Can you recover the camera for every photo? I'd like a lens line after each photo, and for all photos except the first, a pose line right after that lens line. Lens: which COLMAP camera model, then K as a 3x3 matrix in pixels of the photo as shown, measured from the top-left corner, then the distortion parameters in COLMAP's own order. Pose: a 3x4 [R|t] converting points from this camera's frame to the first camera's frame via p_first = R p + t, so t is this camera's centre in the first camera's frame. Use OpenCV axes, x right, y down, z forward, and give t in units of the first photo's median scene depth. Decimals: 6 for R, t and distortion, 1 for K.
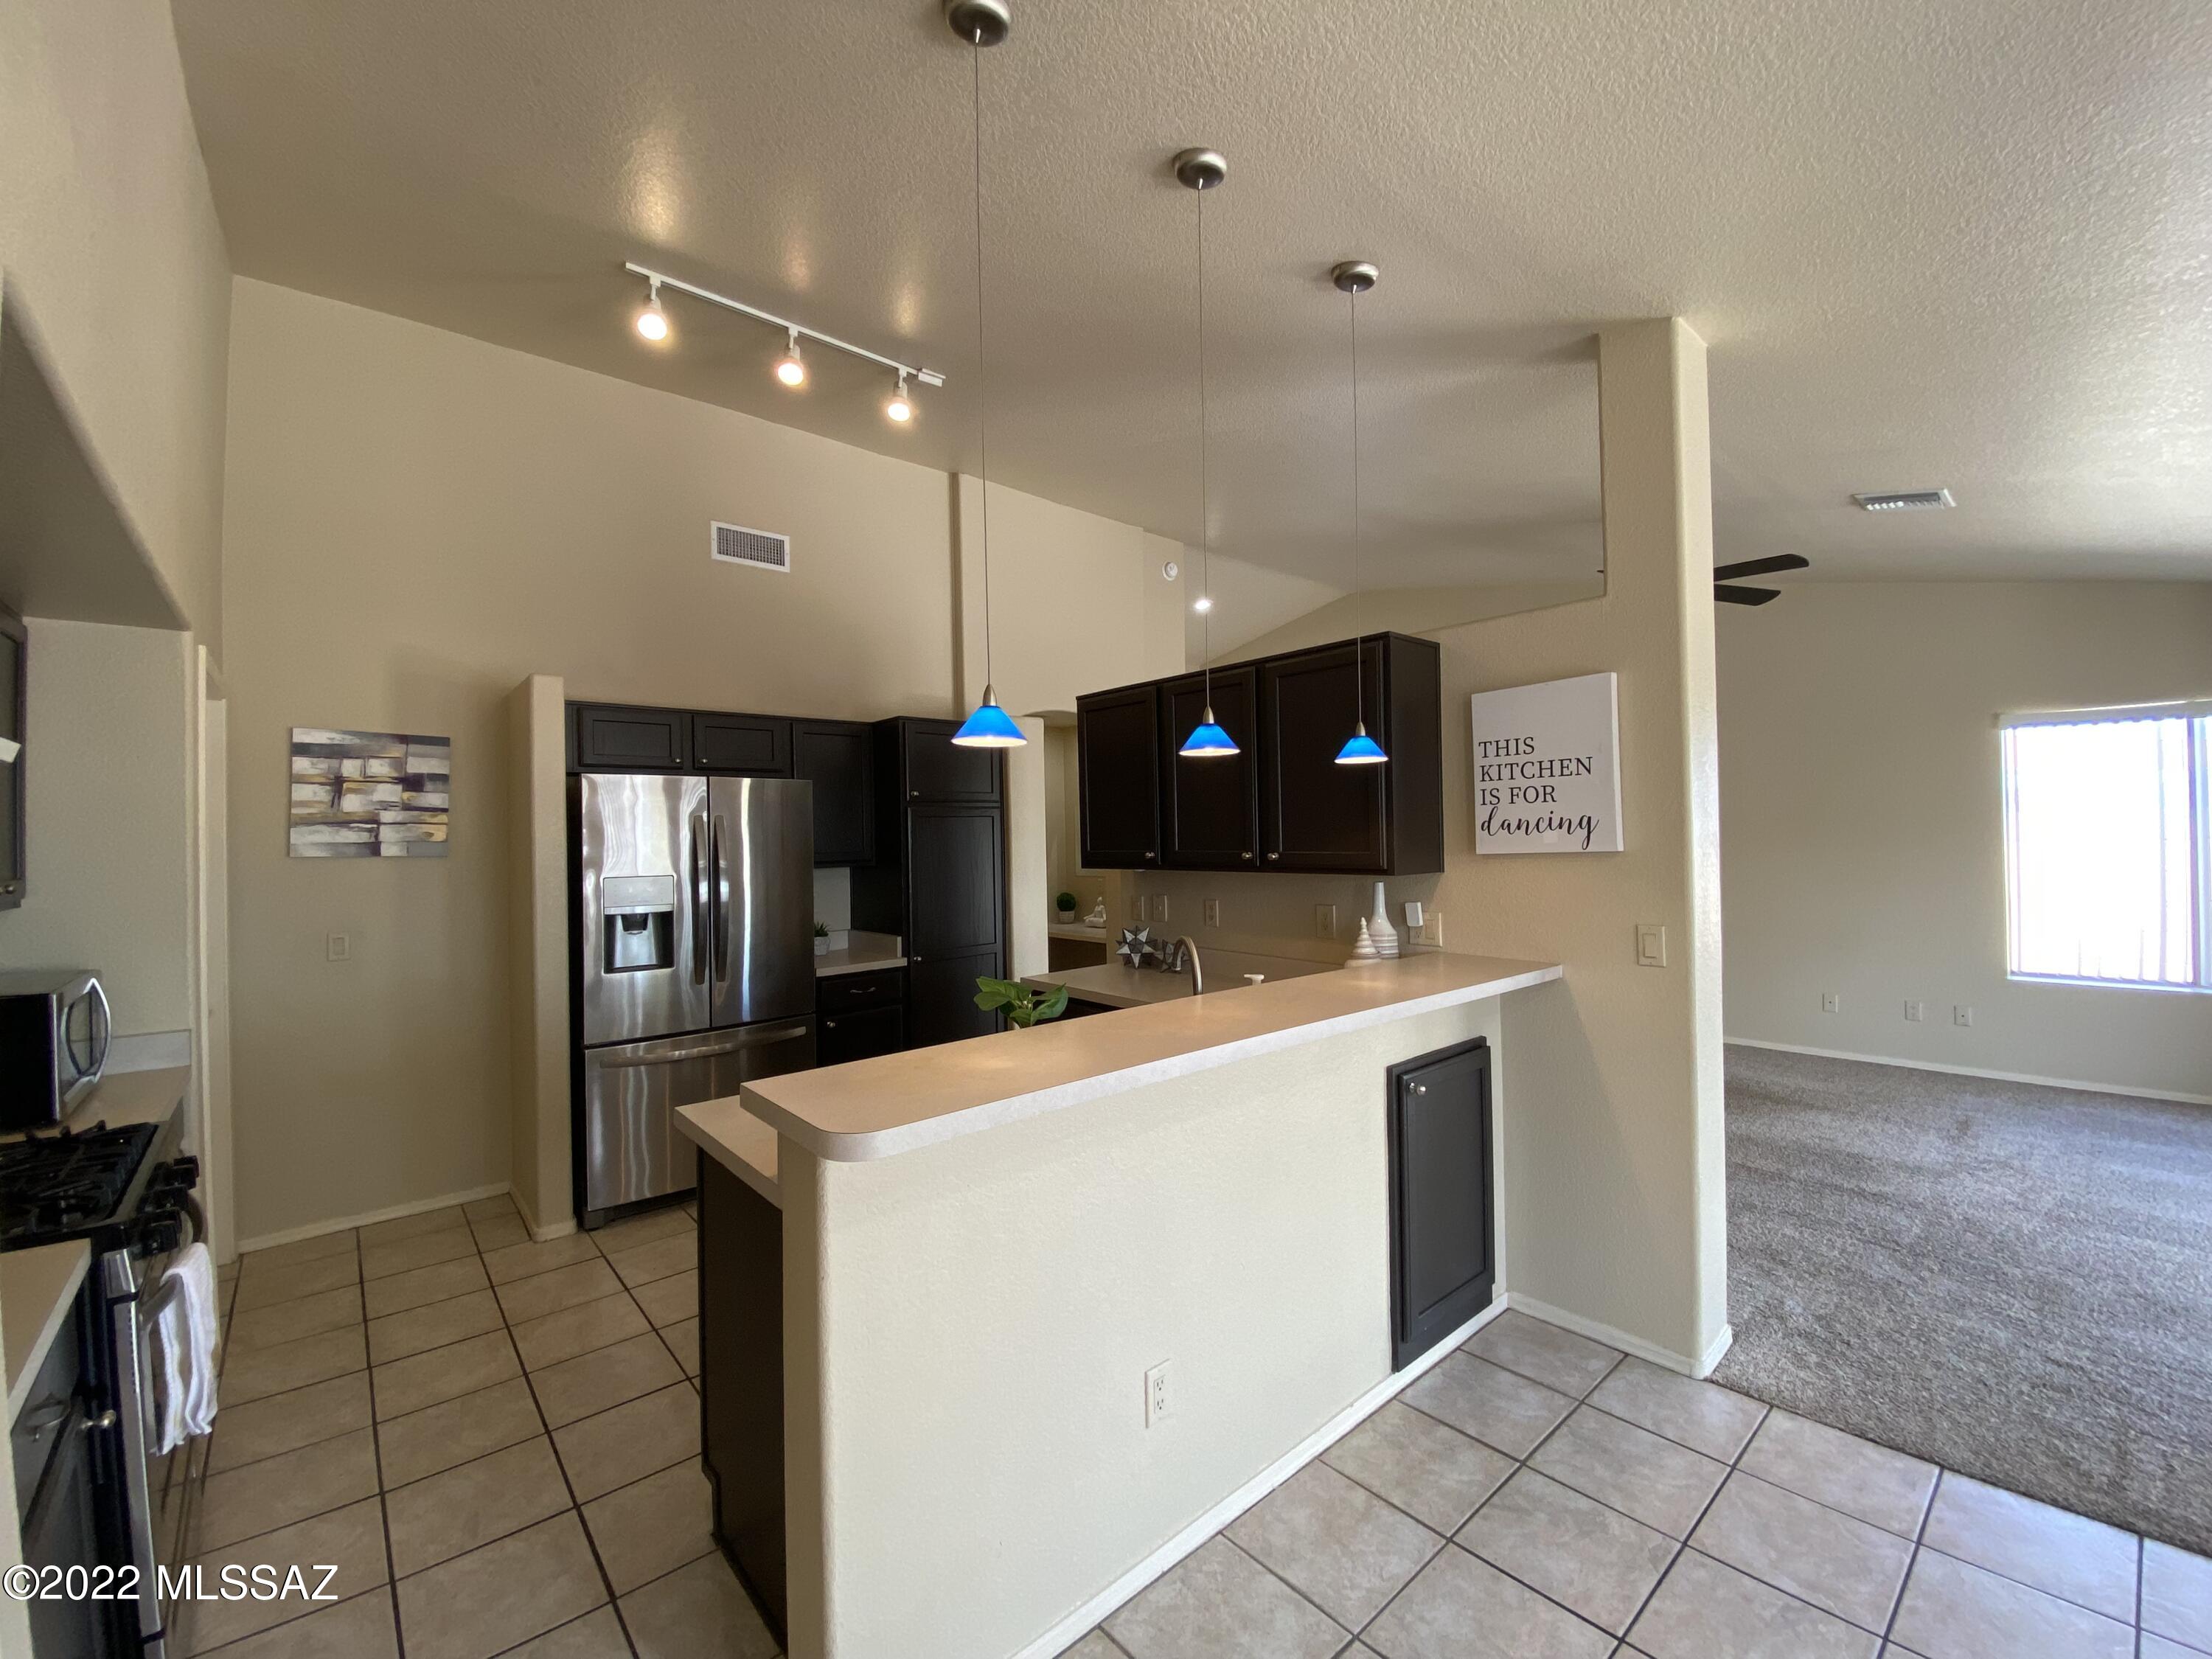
lens RADIAL K [[900.2, 0, 1107.0], [0, 900.2, 822.3], [0, 0, 1]] dist [0.029026, -0.023416]
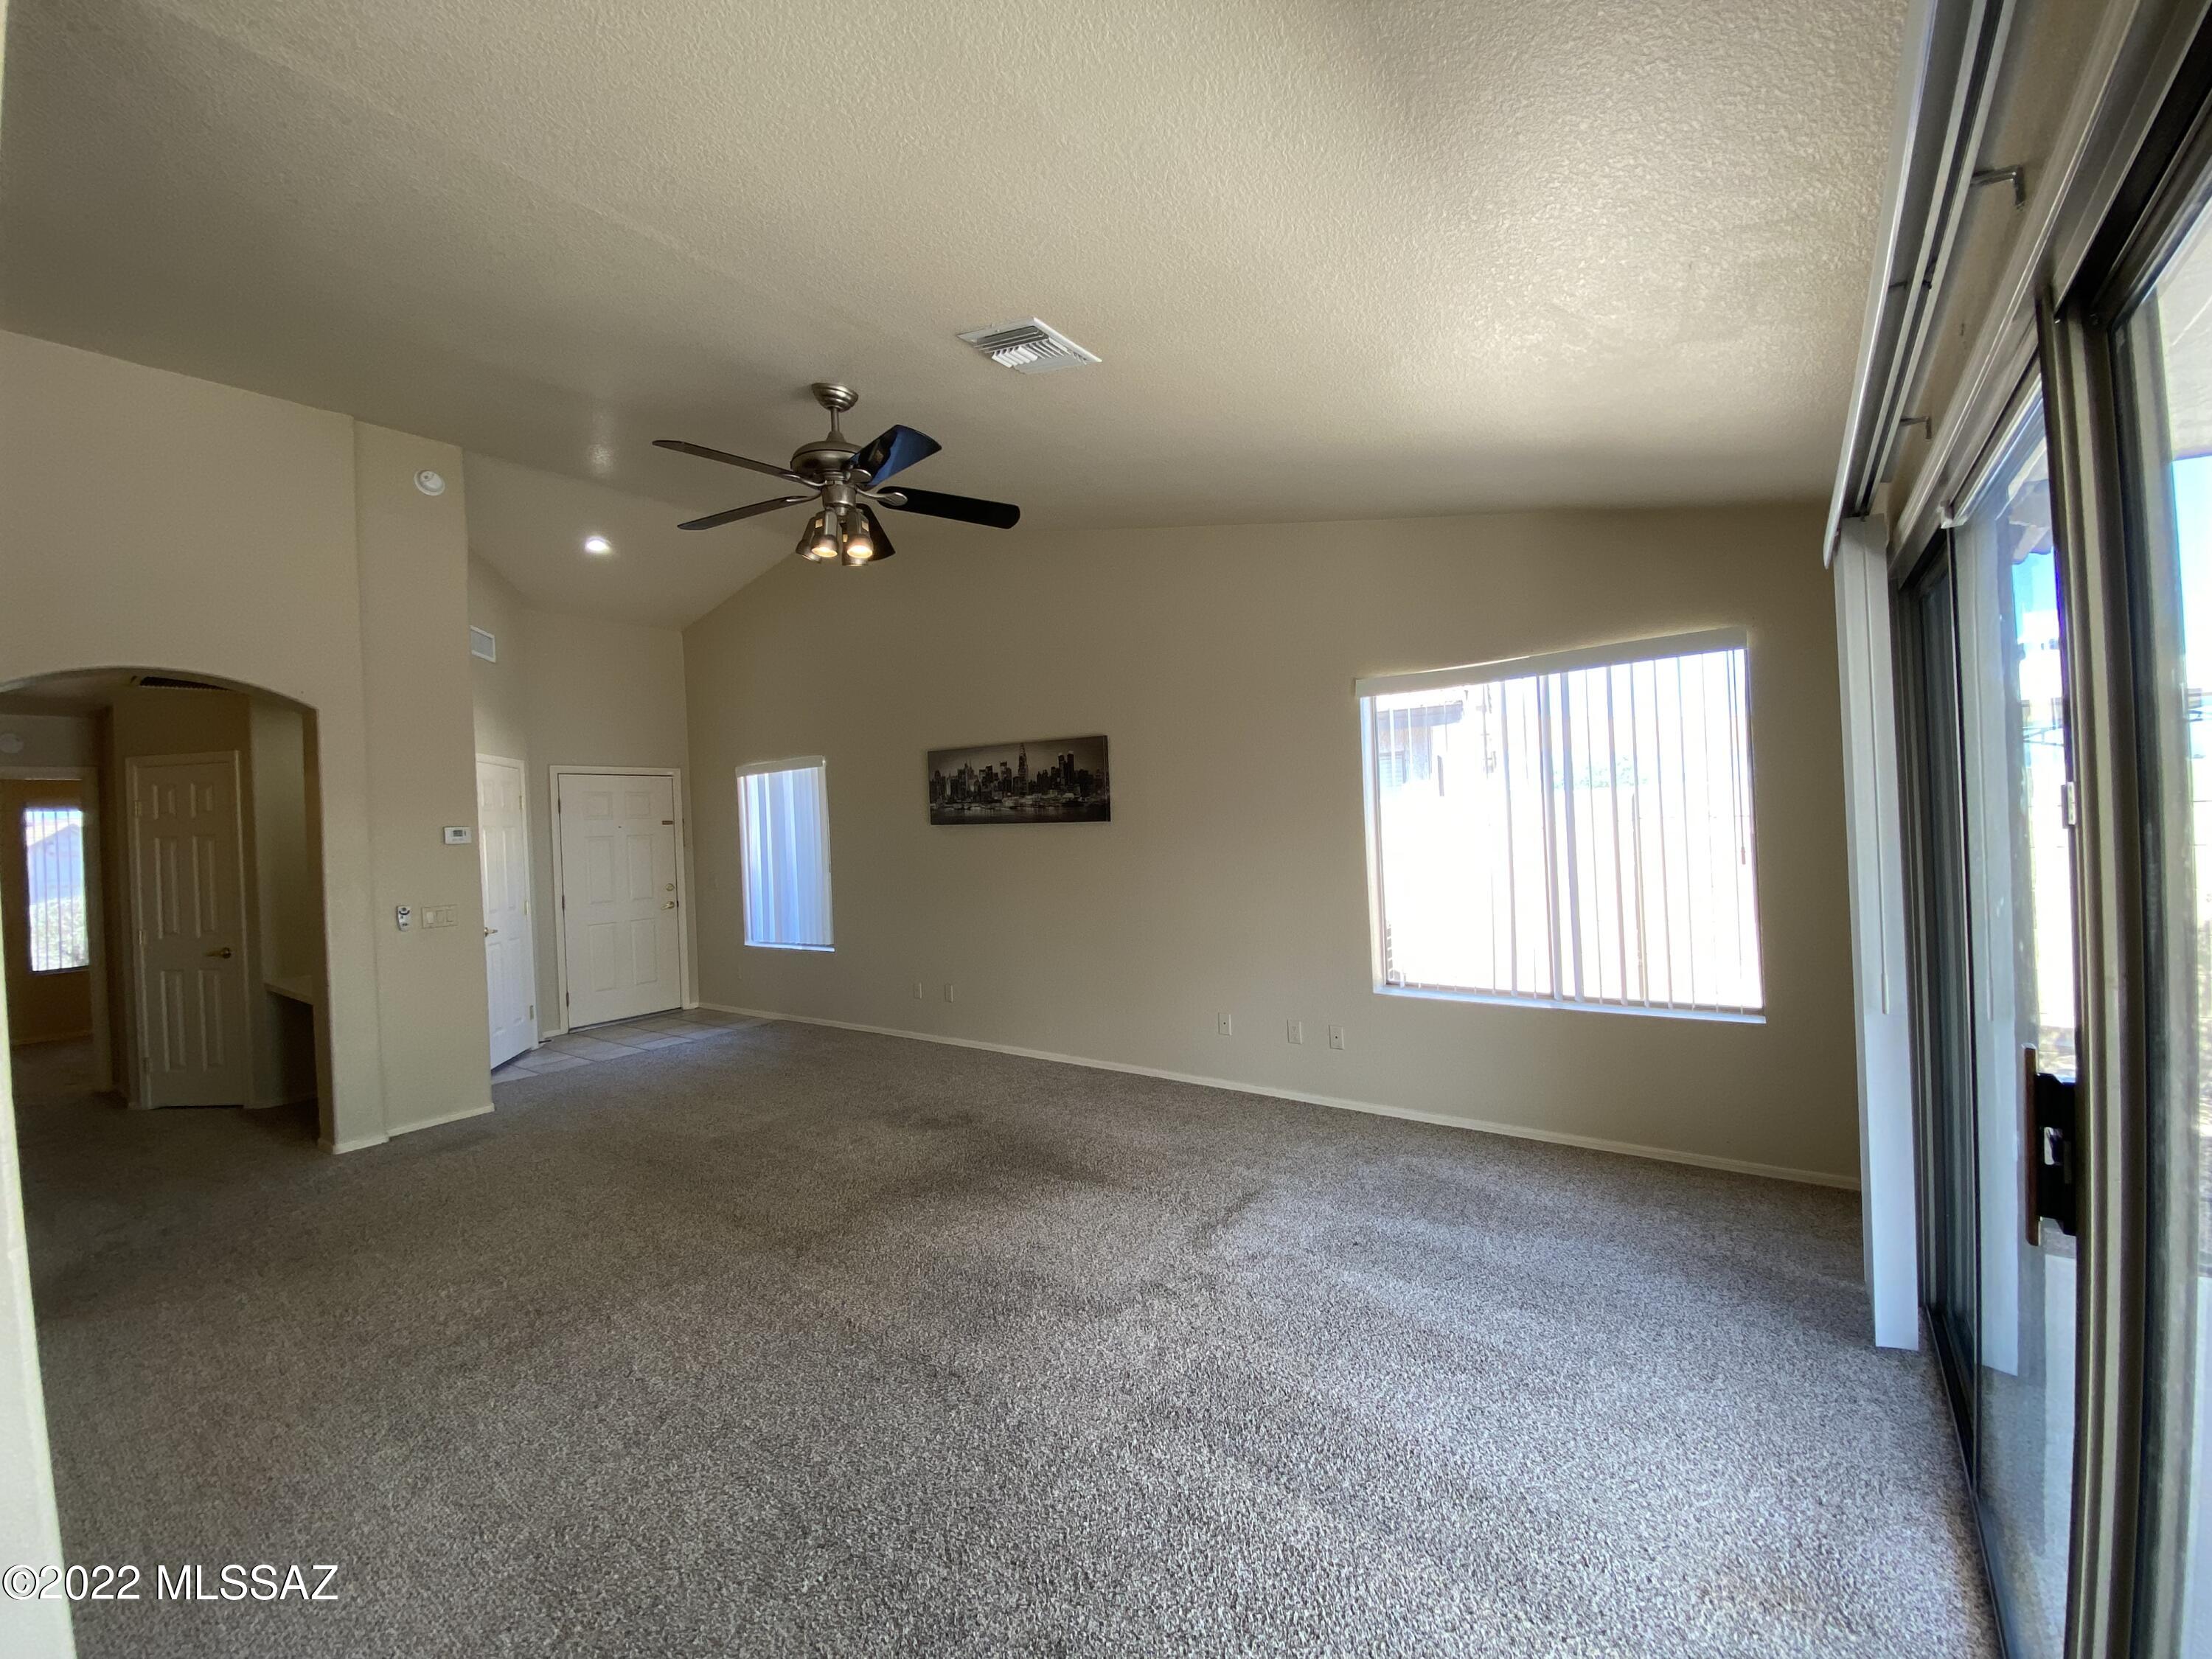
lens RADIAL K [[900.2, 0, 1107.0], [0, 900.2, 822.3], [0, 0, 1]] dist [0.029026, -0.023416]
pose [[0.980889, -0.028570, 0.192457, 0.417112], [0.026483, 0.999559, 0.013412, -0.000342], [-0.192755, -0.008058, 0.981214, 0.162727]]
